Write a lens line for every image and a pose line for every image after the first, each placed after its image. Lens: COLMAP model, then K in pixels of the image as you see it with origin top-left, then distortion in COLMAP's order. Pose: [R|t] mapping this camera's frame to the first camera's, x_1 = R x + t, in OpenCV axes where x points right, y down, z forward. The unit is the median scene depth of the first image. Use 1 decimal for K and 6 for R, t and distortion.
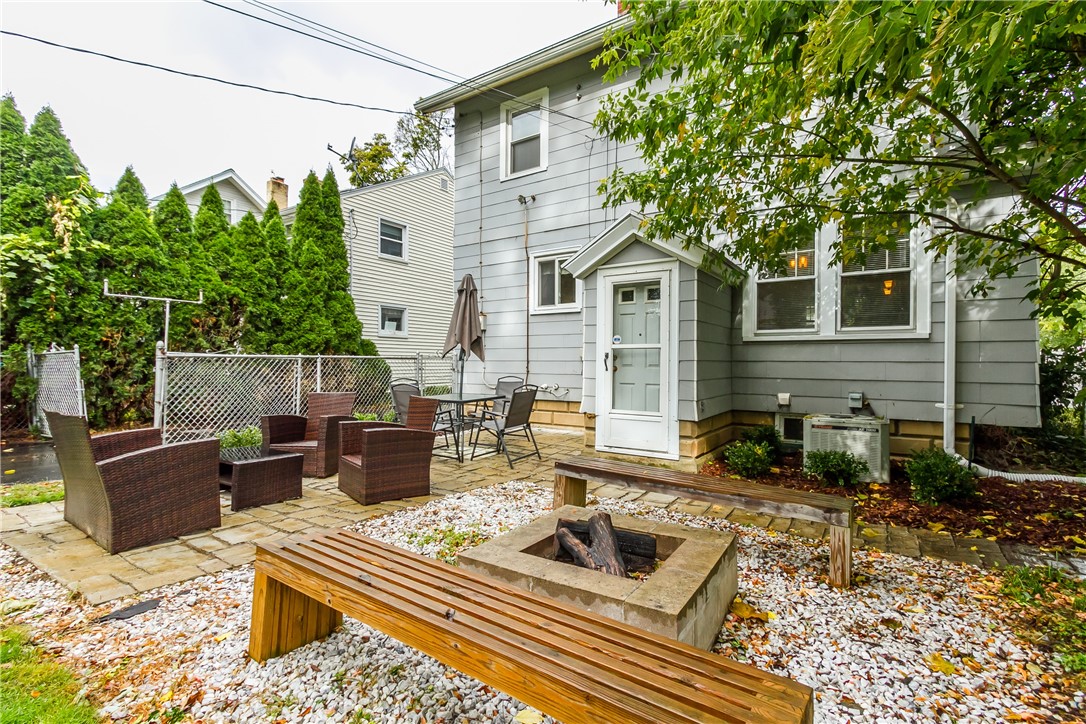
lens RADIAL K [[494.4, 0, 543.6], [0, 494.4, 360.1], [0, 0, 1]] dist [0.008192, -0.001246]
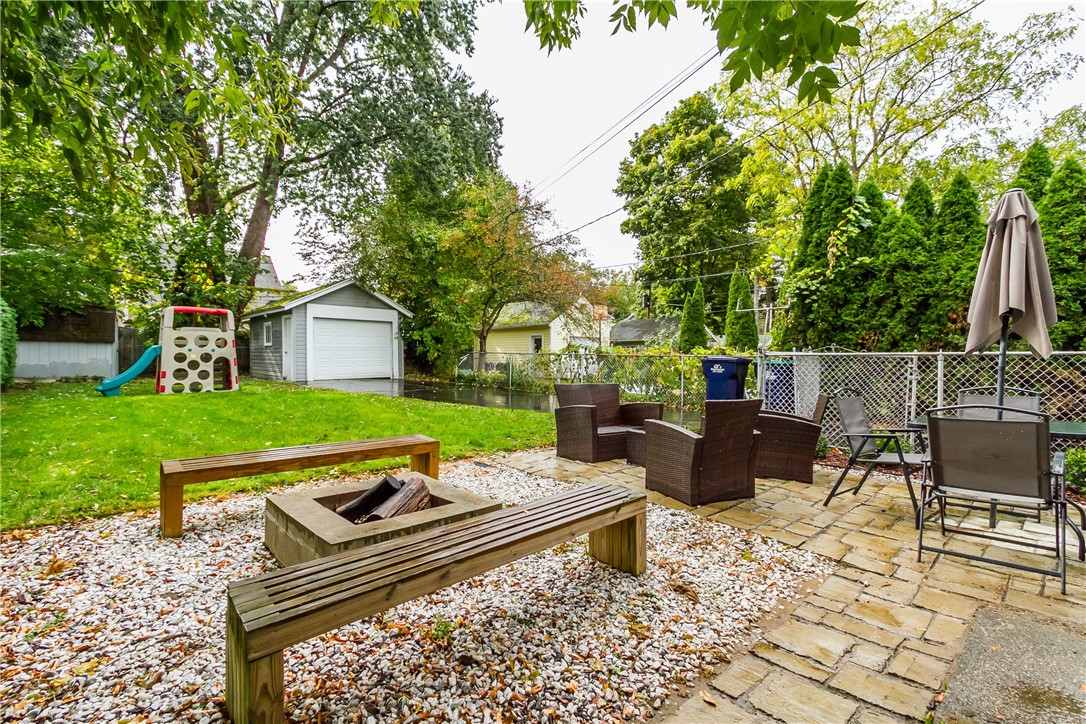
lens RADIAL K [[494.4, 0, 543.9], [0, 494.4, 364.5], [0, 0, 1]] dist [0.008192, -0.001246]
pose [[-0.229102, 0.005996, -0.973384, 0.436776], [-0.007289, 0.999942, 0.007875, 0.007682], [0.973375, 0.008899, -0.229045, 0.594635]]
